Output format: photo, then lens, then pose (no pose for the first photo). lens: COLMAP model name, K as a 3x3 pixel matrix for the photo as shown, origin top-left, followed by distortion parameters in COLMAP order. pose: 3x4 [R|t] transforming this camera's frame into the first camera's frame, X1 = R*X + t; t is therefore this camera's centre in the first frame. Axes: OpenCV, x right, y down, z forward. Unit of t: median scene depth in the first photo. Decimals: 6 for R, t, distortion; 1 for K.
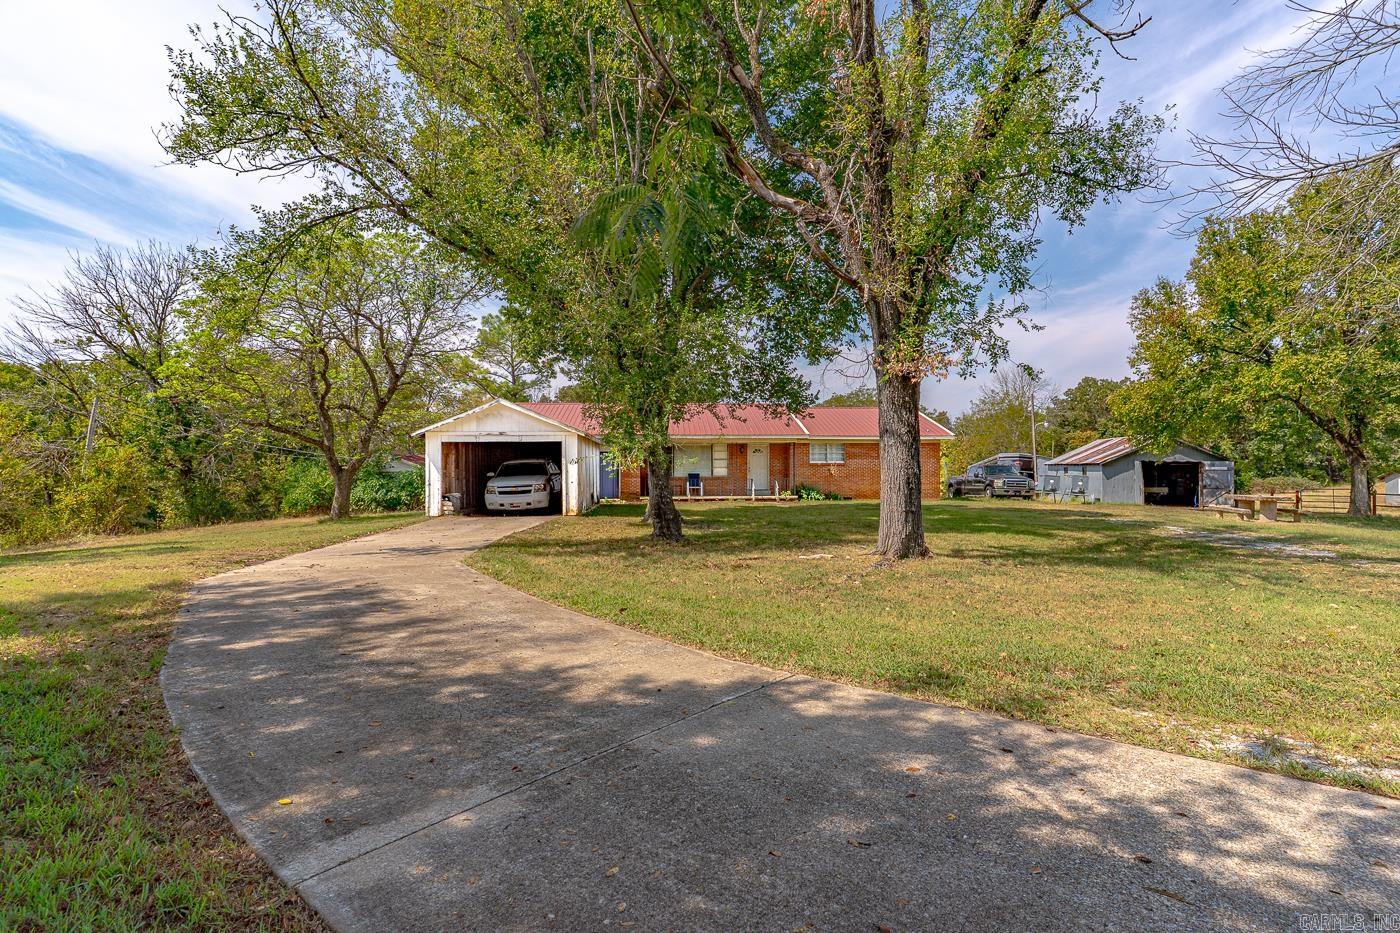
lens RADIAL K [[674.2, 0, 700.0], [0, 674.2, 466.5], [0, 0, 1]] dist [0.003640, -0.001503]
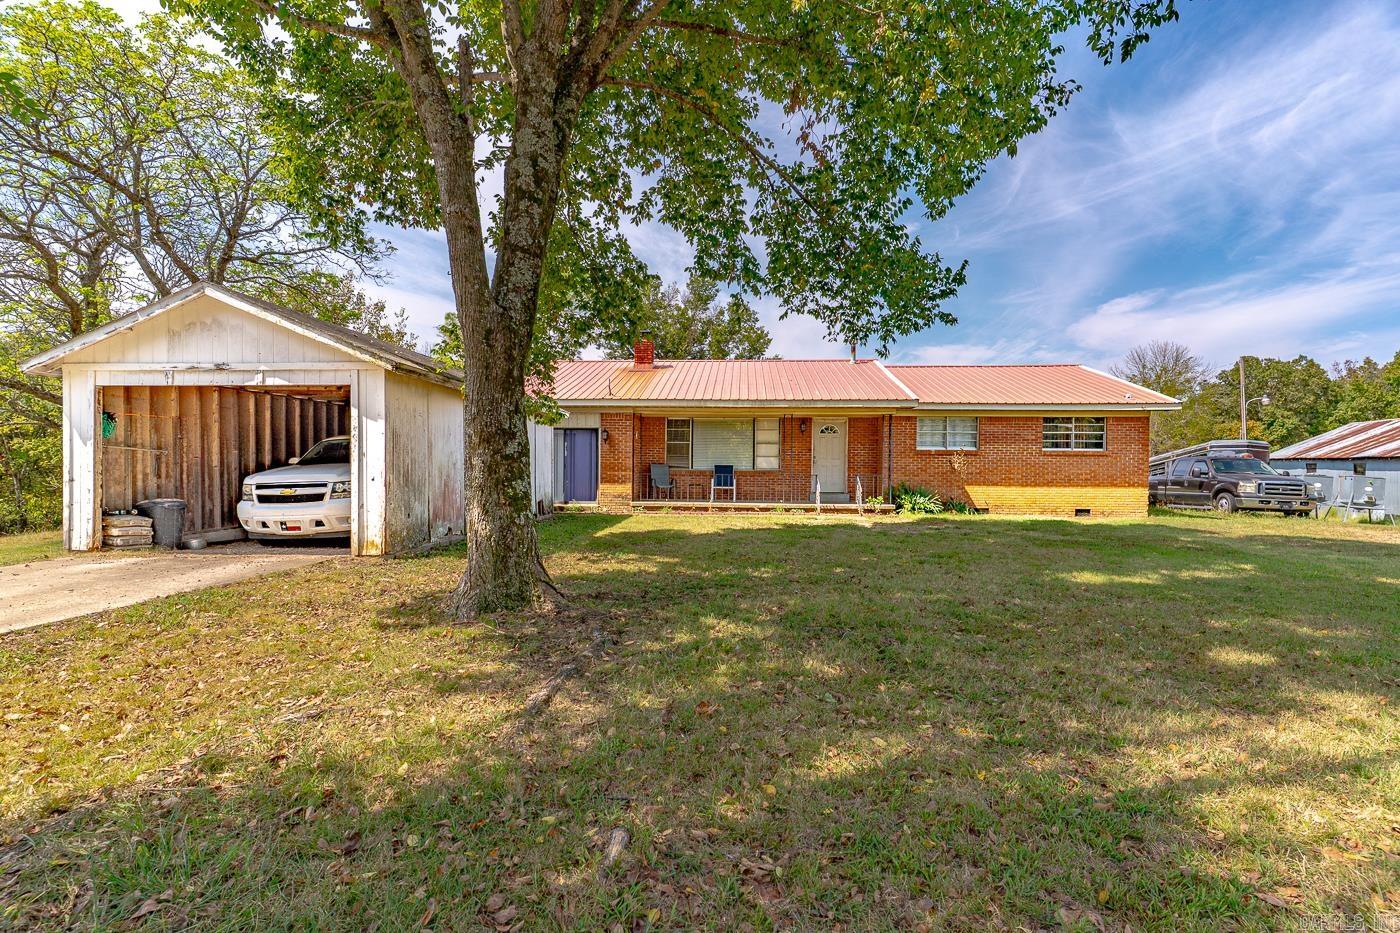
lens RADIAL K [[674.2, 0, 700.3], [0, 674.2, 467.7], [0, 0, 1]] dist [0.003640, -0.001503]
pose [[0.992175, 0.012287, -0.124252, 0.047423], [-0.010807, 0.999863, 0.012575, 0.005231], [0.124390, -0.011134, 0.992171, 0.384609]]
